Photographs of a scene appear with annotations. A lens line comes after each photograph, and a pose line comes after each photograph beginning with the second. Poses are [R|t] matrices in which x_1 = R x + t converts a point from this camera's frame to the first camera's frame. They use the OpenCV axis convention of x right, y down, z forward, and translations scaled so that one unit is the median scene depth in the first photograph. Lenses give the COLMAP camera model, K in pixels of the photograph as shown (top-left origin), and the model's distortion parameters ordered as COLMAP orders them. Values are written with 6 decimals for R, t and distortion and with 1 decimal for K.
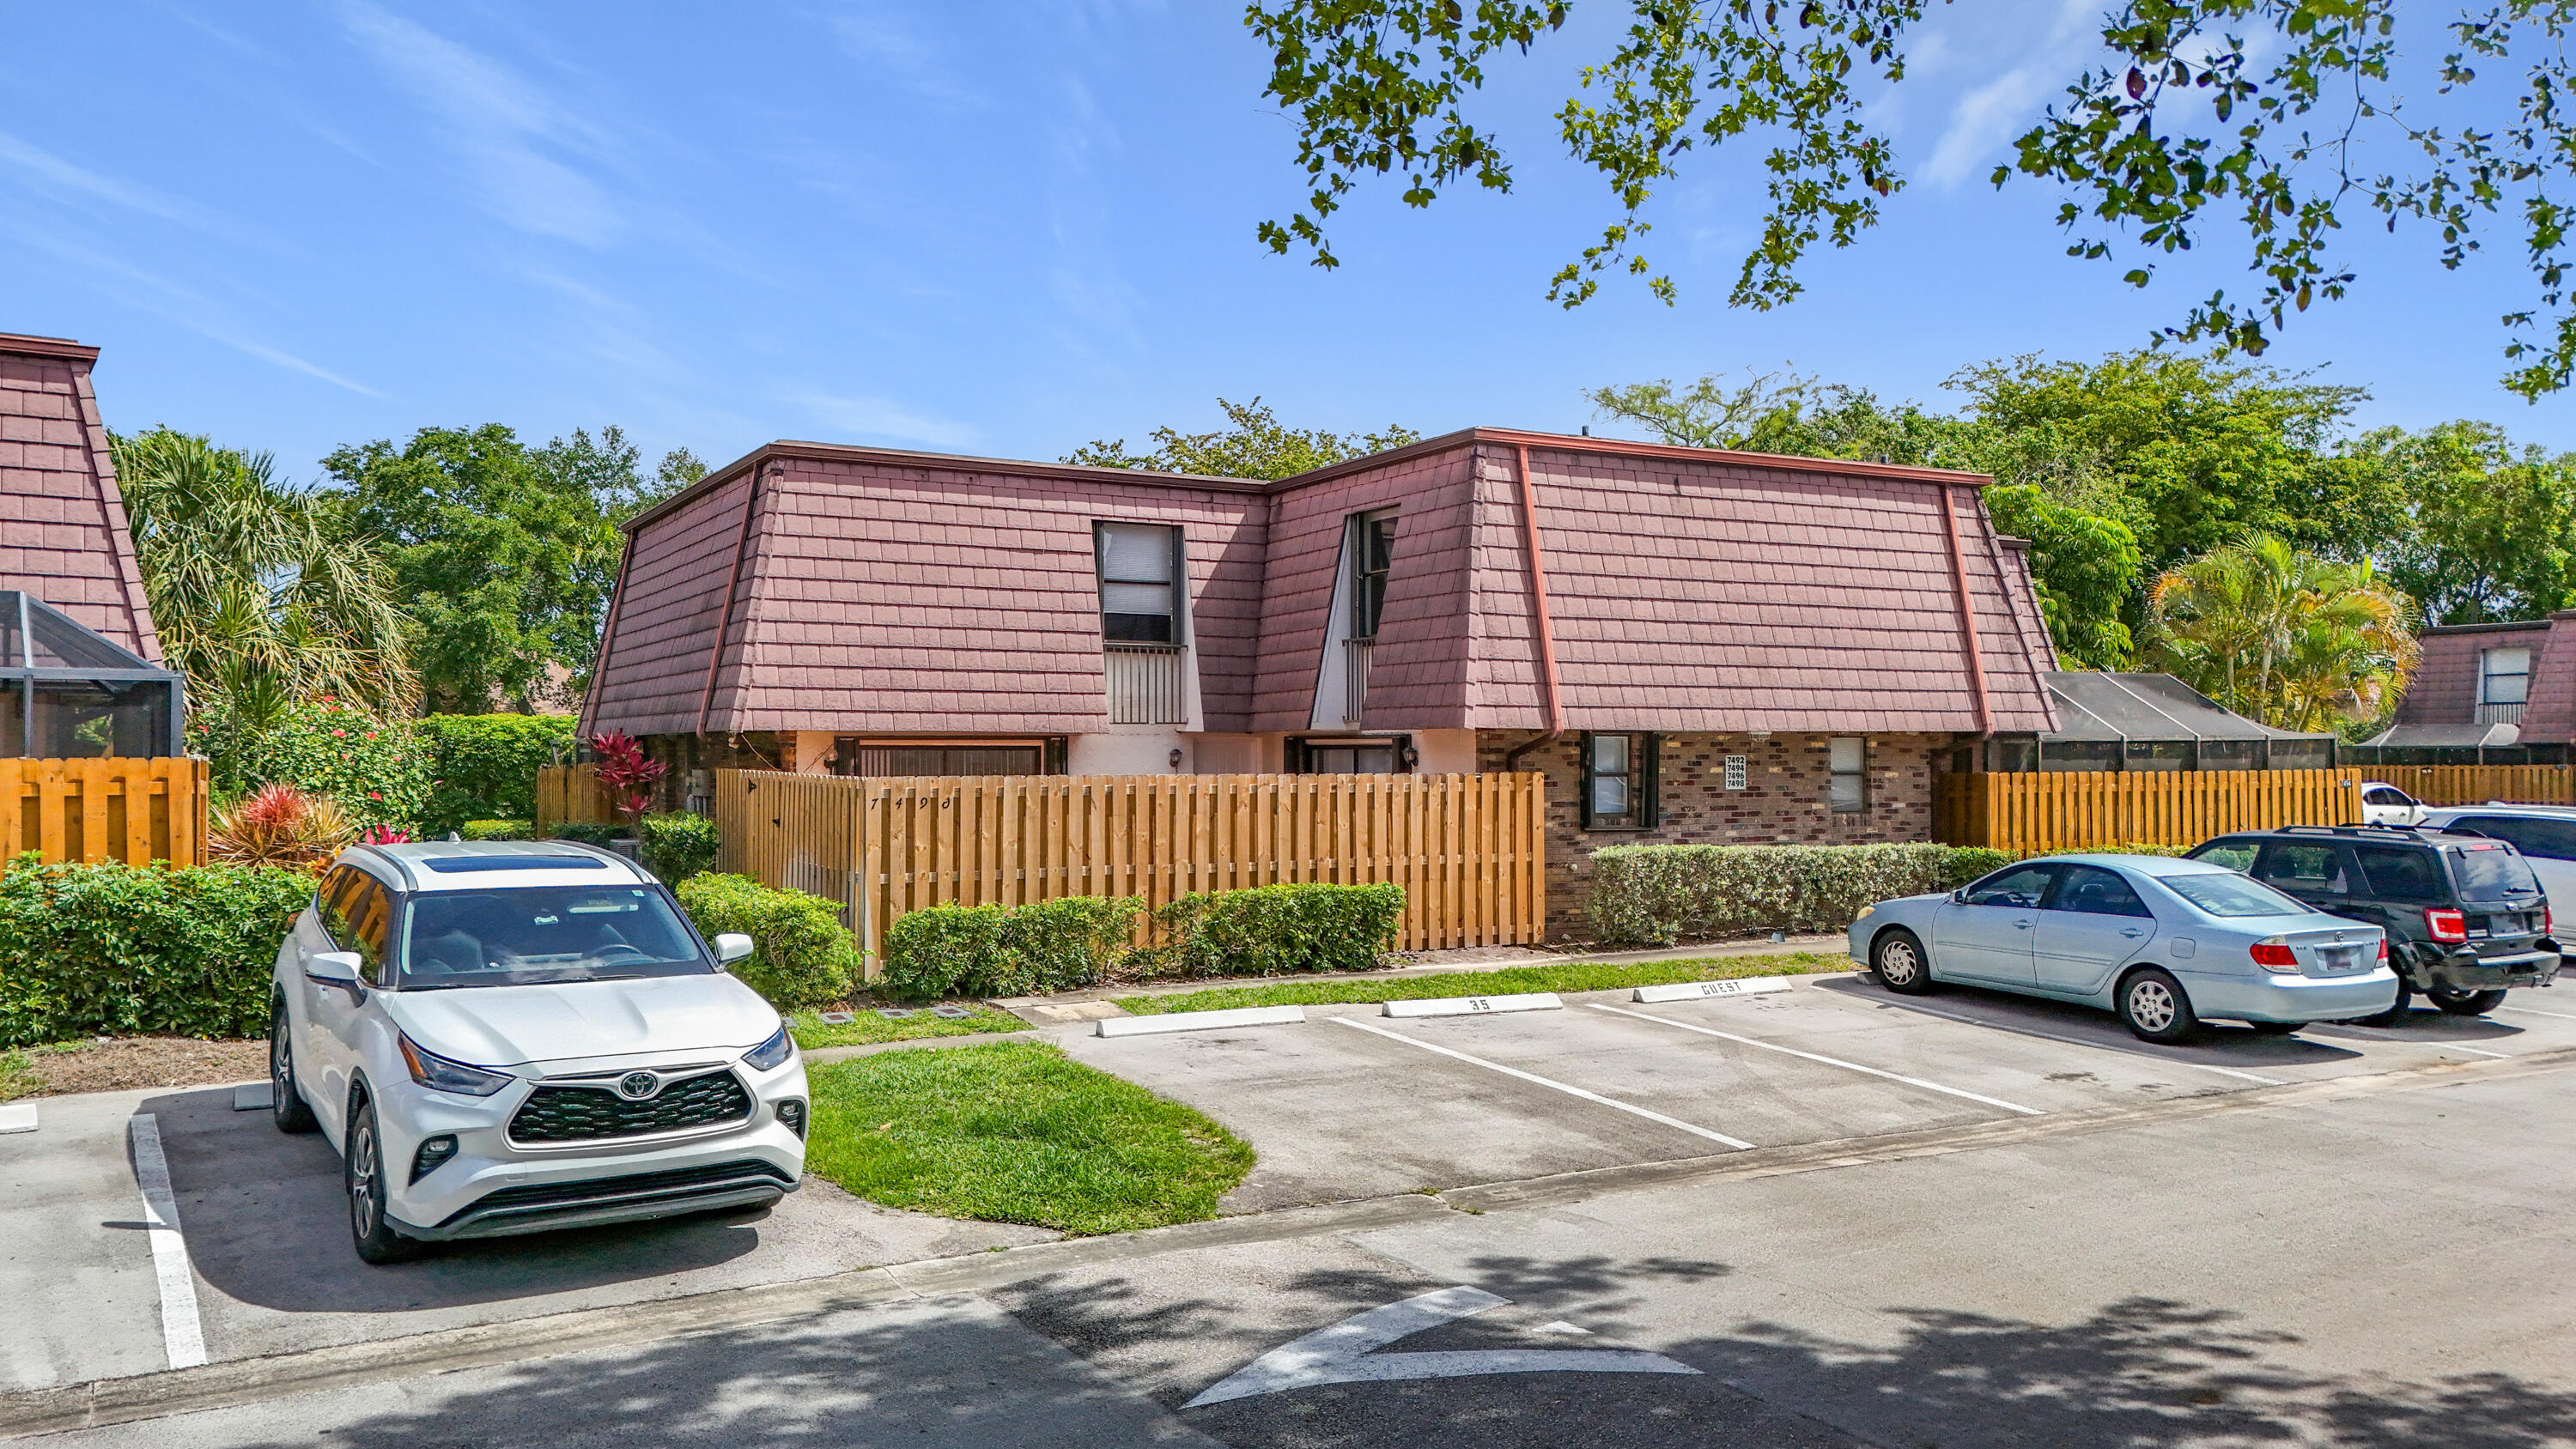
lens RADIAL K [[1881.0, 0, 1299.7], [0, 1881.0, 724.2], [0, 0, 1]] dist [0.124297, -0.187307]
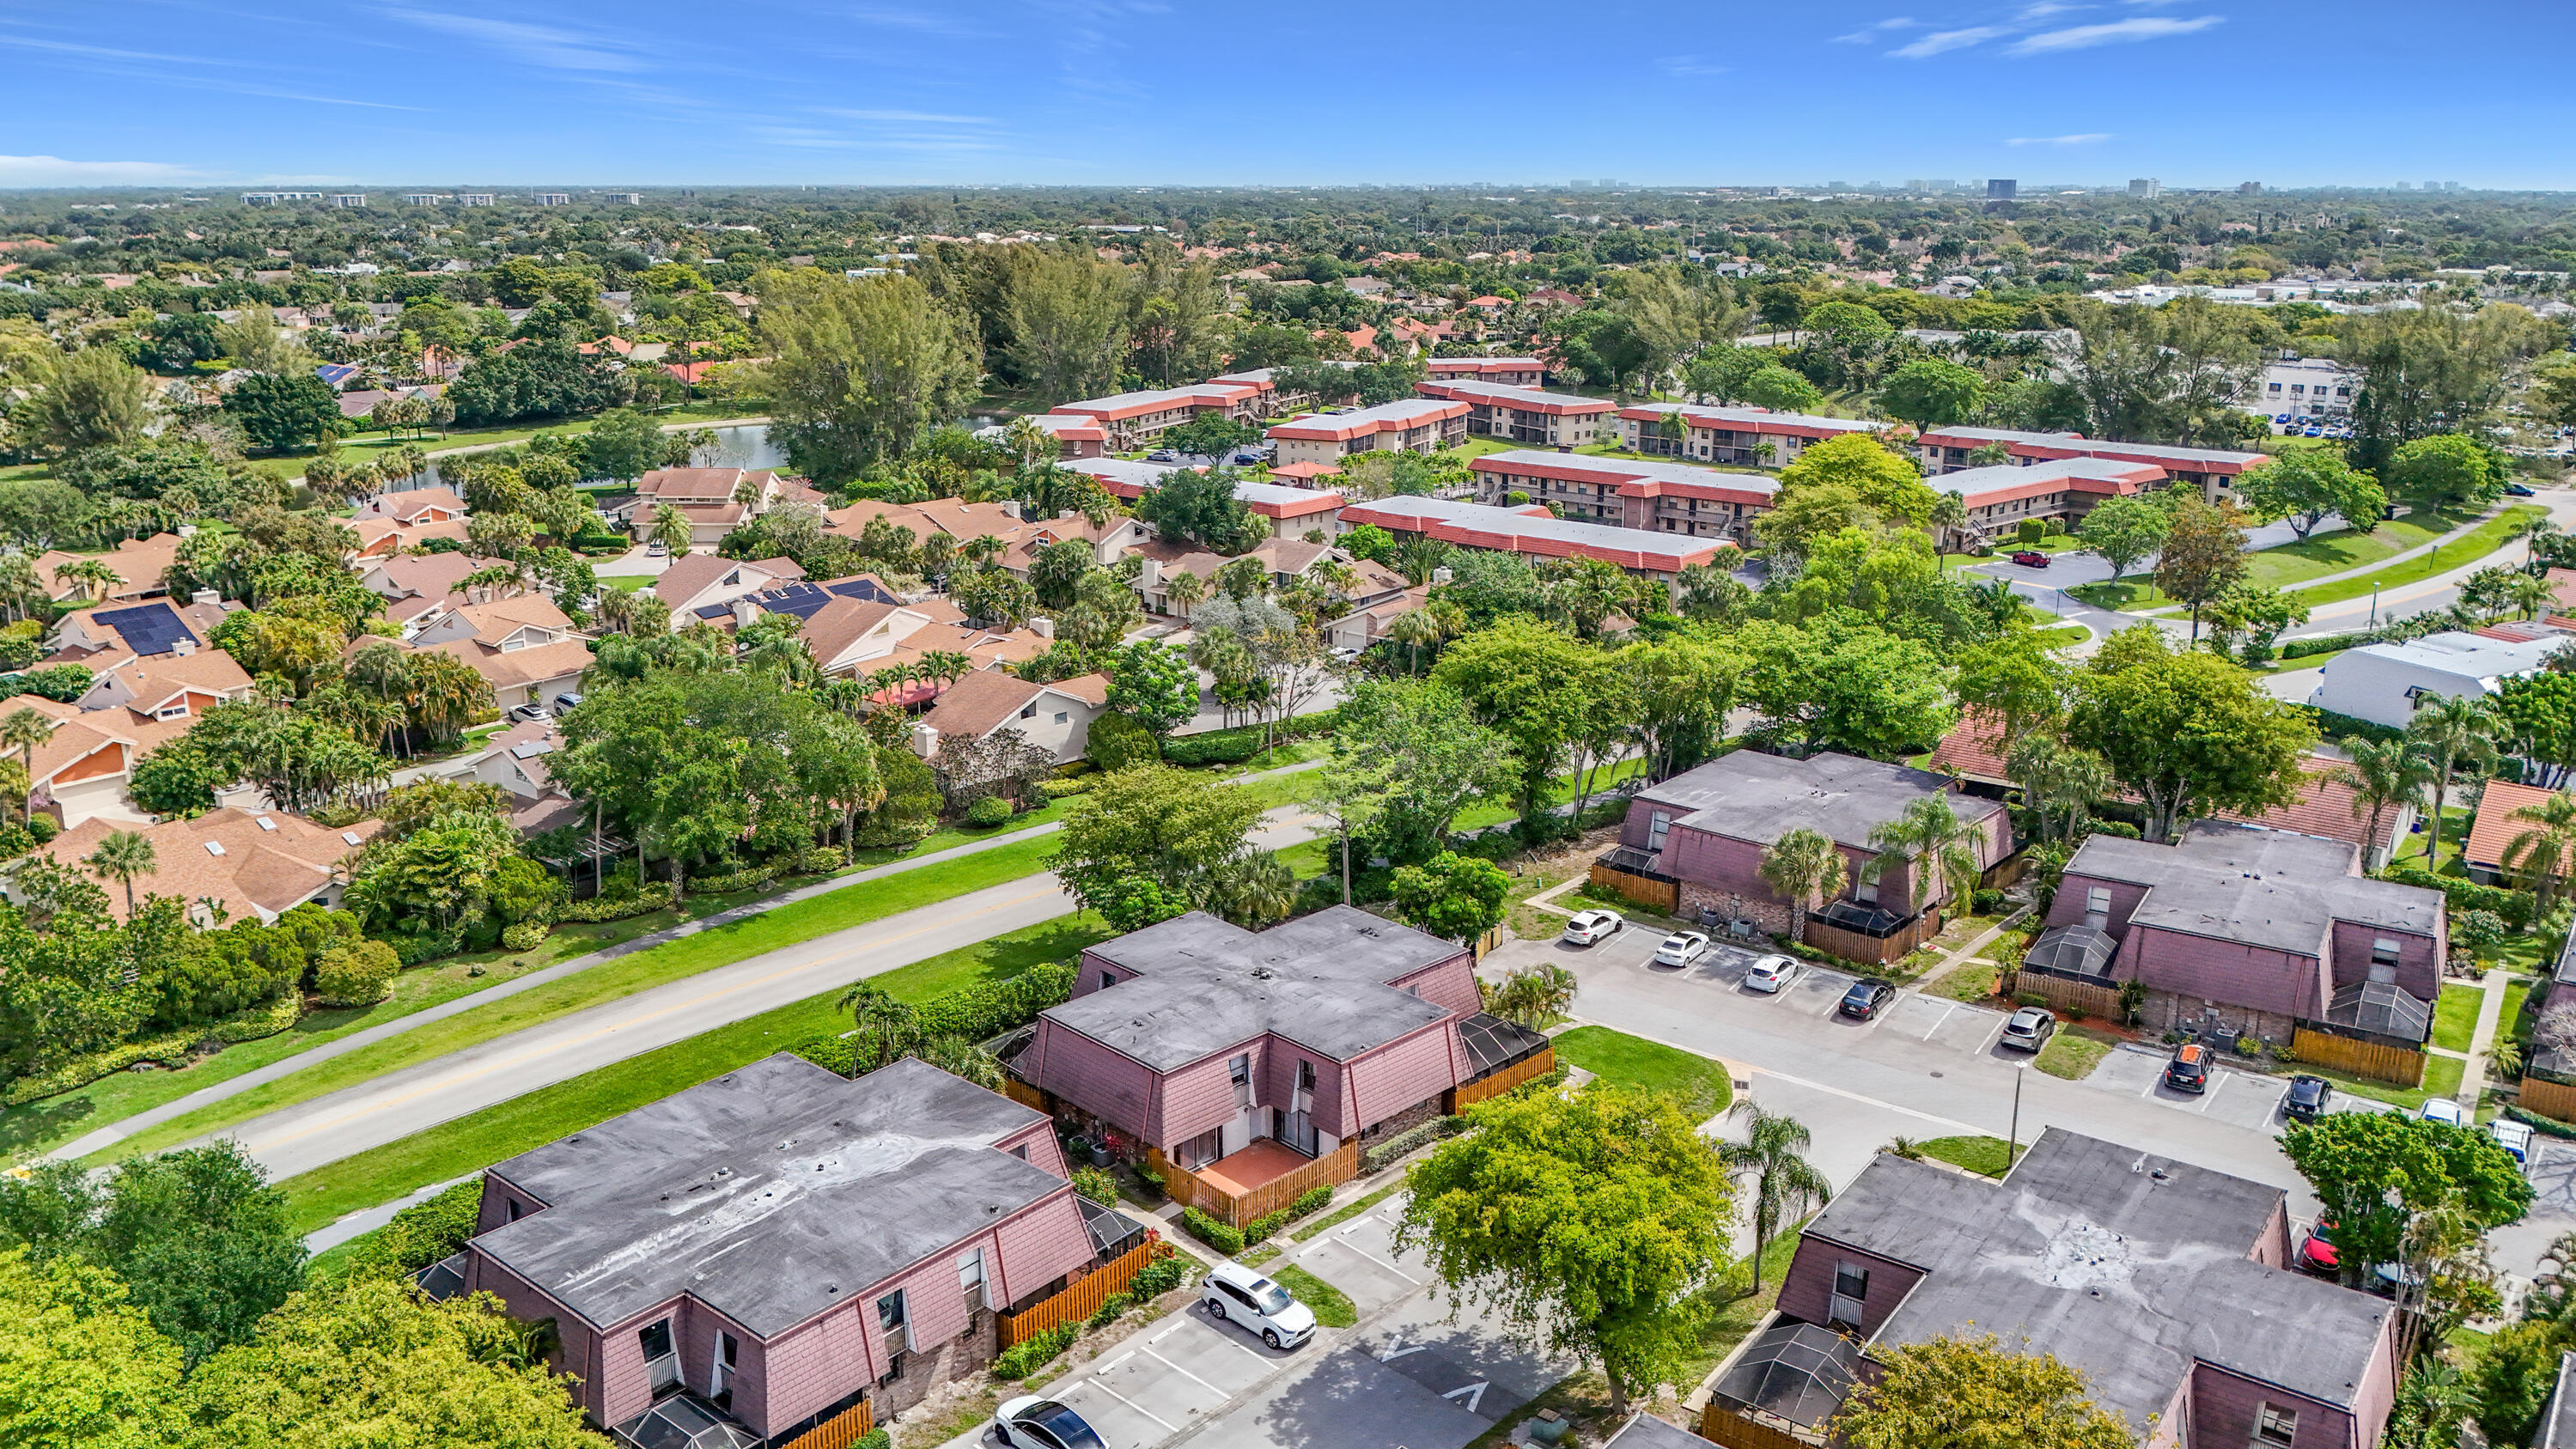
lens RADIAL K [[1883.7, 0, 1288.0], [0, 1883.7, 724.5], [0, 0, 1]] dist [-0.003989, -0.000780]
pose [[0.967087, -0.070402, 0.244511, -0.920651], [-0.001316, 0.959563, 0.281491, -1.921384], [-0.254441, -0.272548, 0.927889, -2.444444]]
